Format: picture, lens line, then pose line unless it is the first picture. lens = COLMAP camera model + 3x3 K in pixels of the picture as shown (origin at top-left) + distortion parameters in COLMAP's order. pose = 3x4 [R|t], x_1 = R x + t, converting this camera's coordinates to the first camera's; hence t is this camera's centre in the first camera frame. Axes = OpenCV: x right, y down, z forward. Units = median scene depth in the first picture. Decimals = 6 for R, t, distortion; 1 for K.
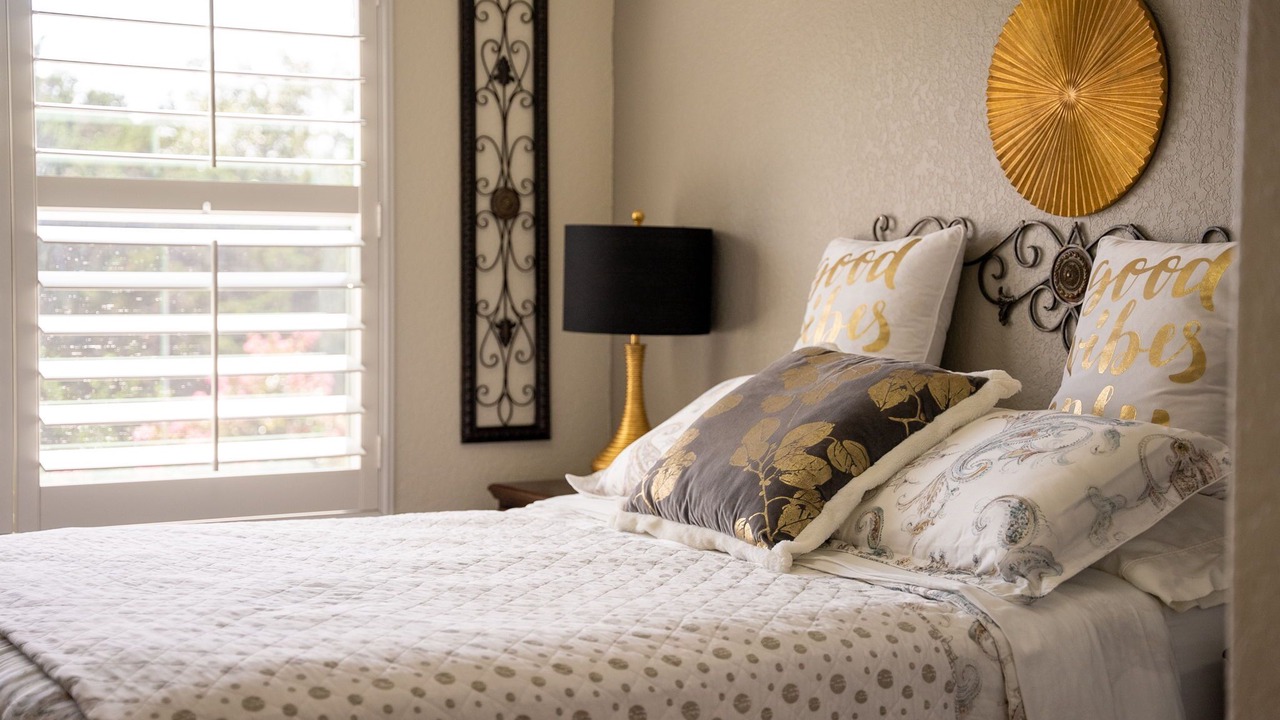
lens RADIAL K [[2088.8, 0, 640.6], [0, 2088.8, 358.0], [0, 0, 1]] dist [0.252375, 0.054761]
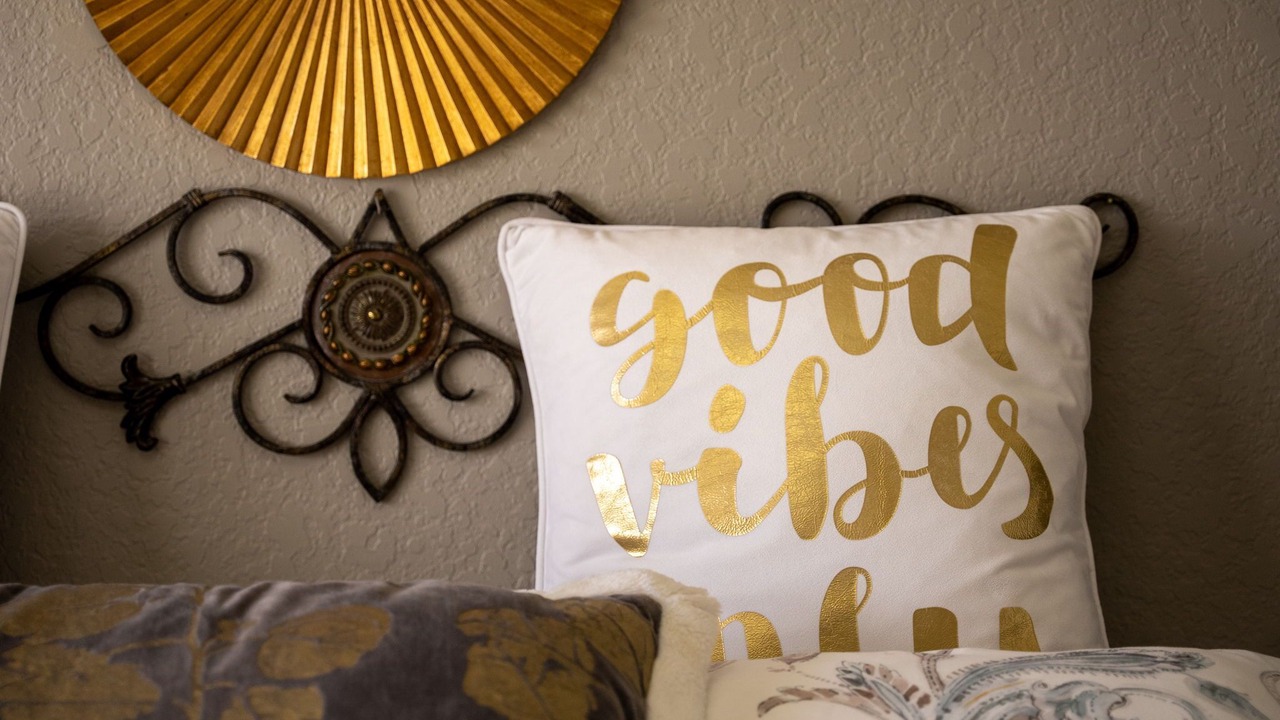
lens RADIAL K [[2088.8, 0, 640.6], [0, 2088.8, 358.0], [0, 0, 1]] dist [0.252375, 0.054761]
pose [[0.451091, -0.071342, 0.889622, -0.145981], [0.082289, 0.995879, 0.038138, -0.042342], [-0.888676, 0.056002, 0.455102, 0.764617]]
